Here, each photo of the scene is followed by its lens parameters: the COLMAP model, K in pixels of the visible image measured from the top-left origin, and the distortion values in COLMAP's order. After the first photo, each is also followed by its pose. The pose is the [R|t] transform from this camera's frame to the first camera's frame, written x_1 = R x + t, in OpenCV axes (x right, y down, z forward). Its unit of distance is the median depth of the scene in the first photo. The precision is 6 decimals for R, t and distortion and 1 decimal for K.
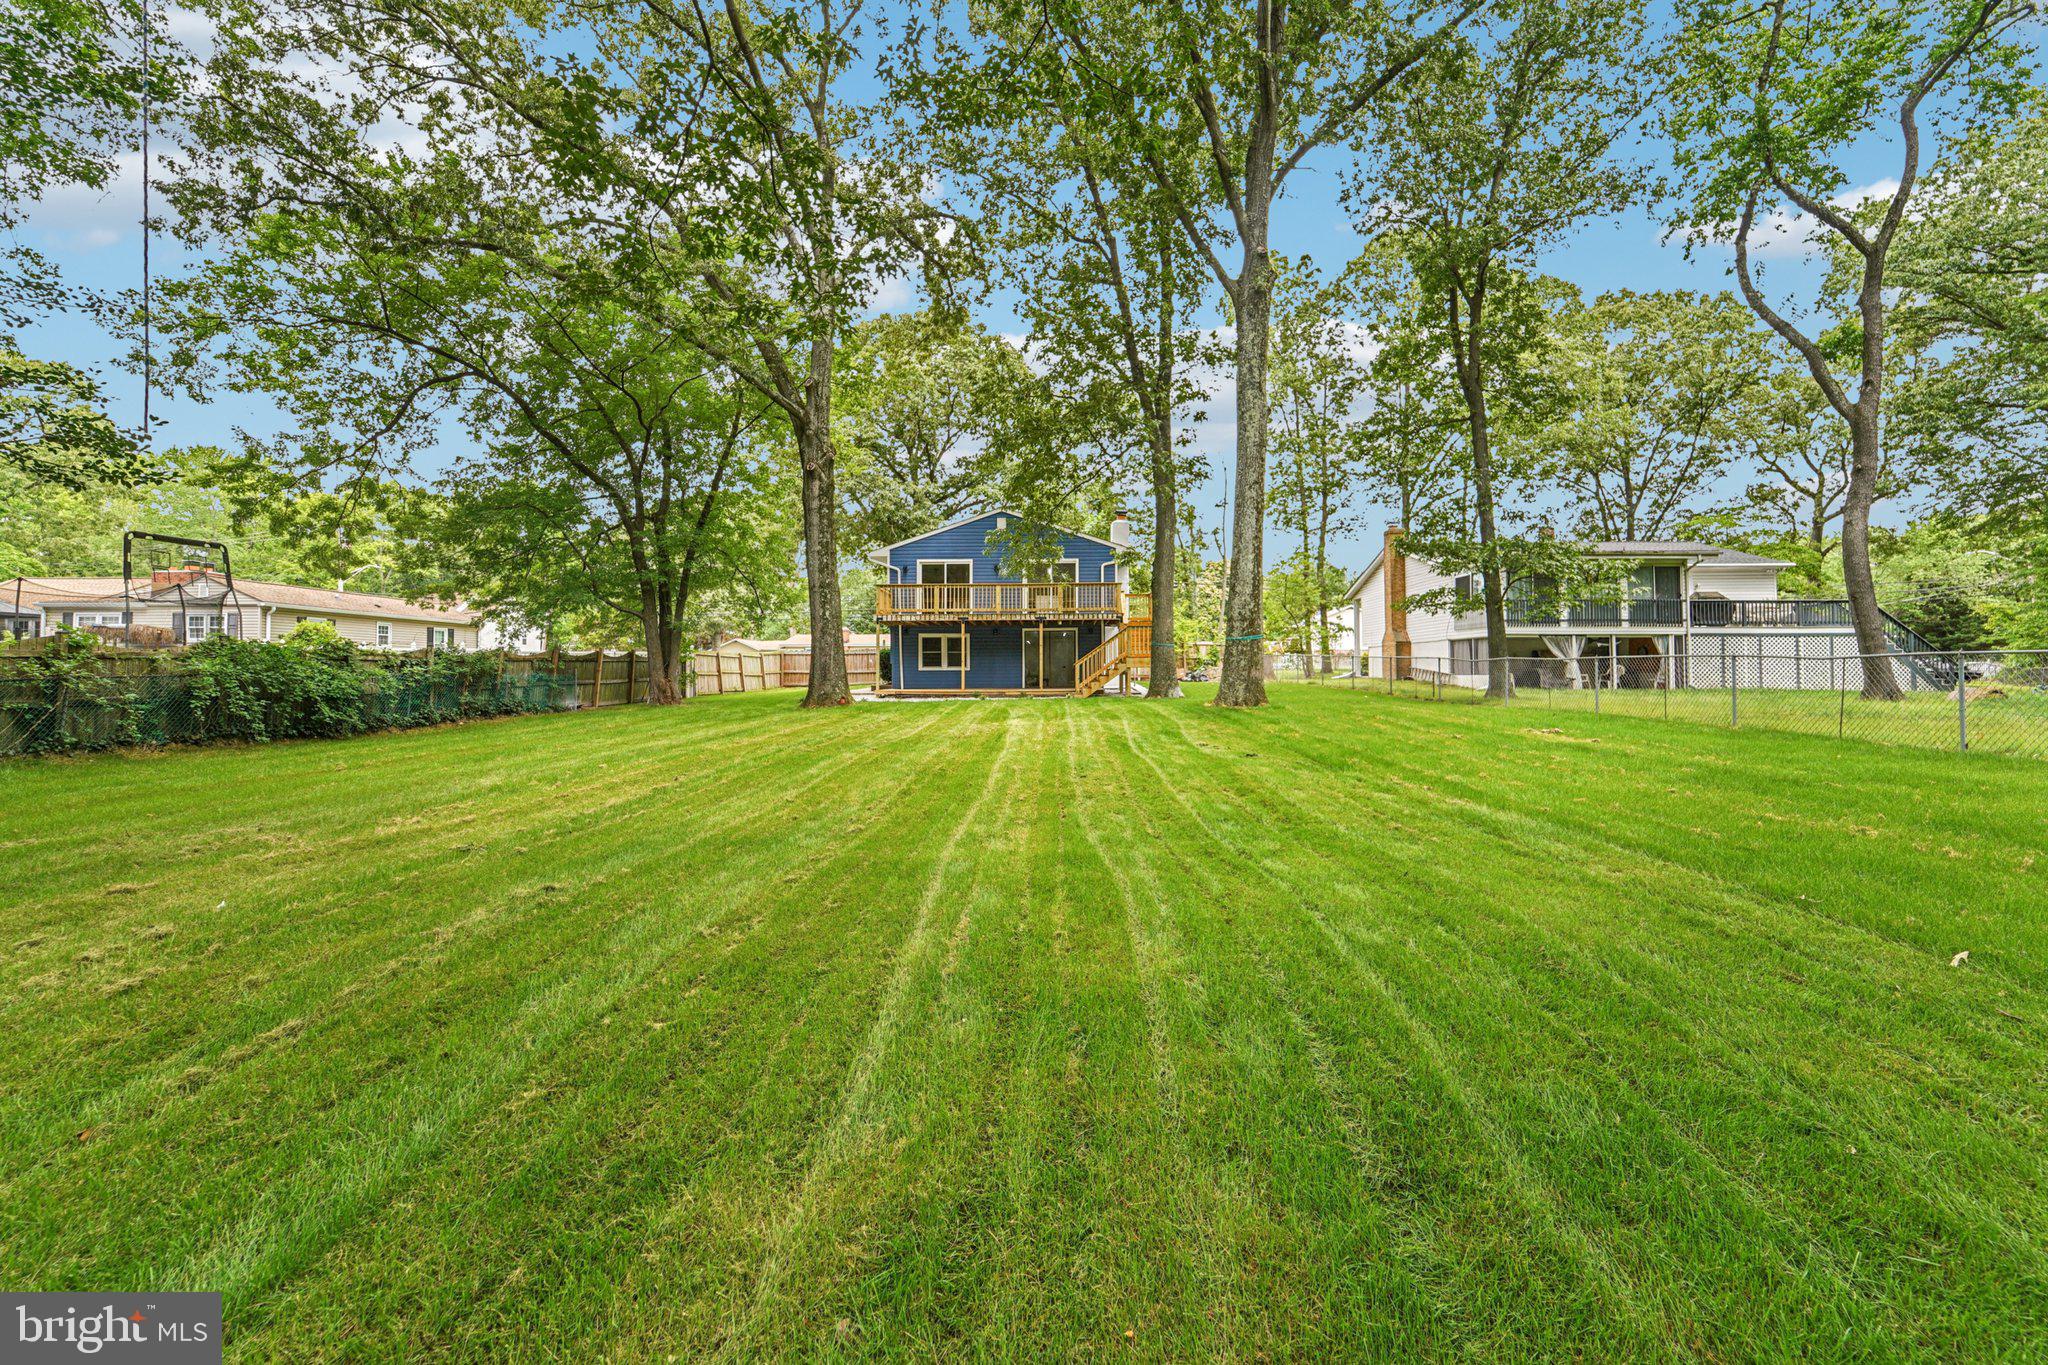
lens RADIAL K [[812.9, 0, 1024.0], [0, 812.9, 682.5], [0, 0, 1]] dist [0.000087, -0.000182]
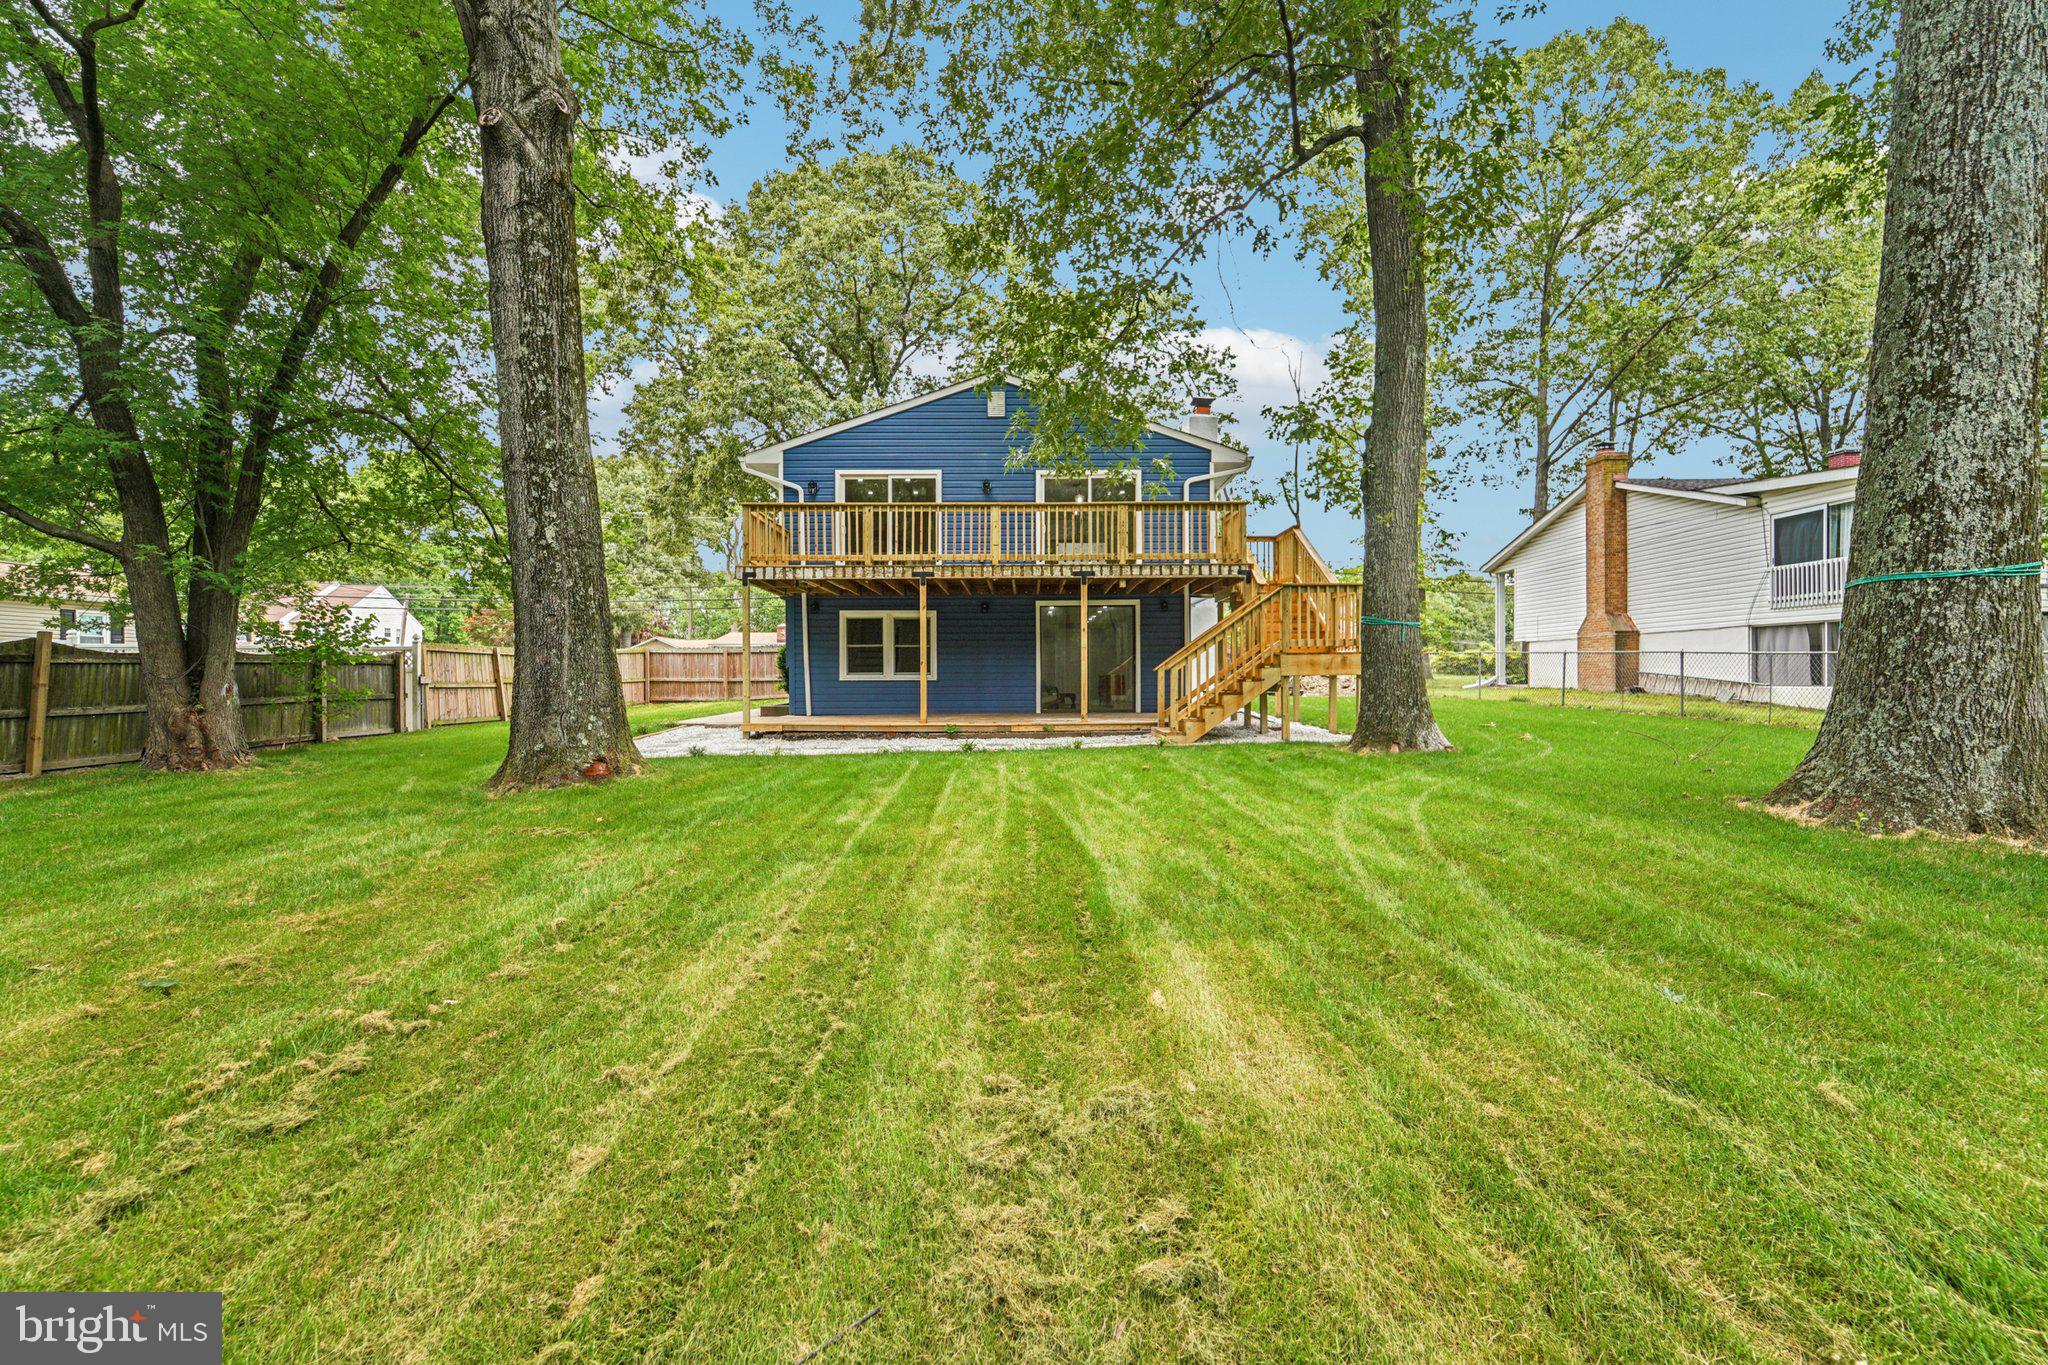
lens RADIAL K [[812.9, 0, 1024.0], [0, 812.9, 682.5], [0, 0, 1]] dist [0.000087, -0.000182]
pose [[0.999148, -0.002034, 0.041223, -0.031875], [0.002210, 0.999989, -0.004232, -0.010979], [-0.041214, 0.004320, 0.999141, 0.473209]]
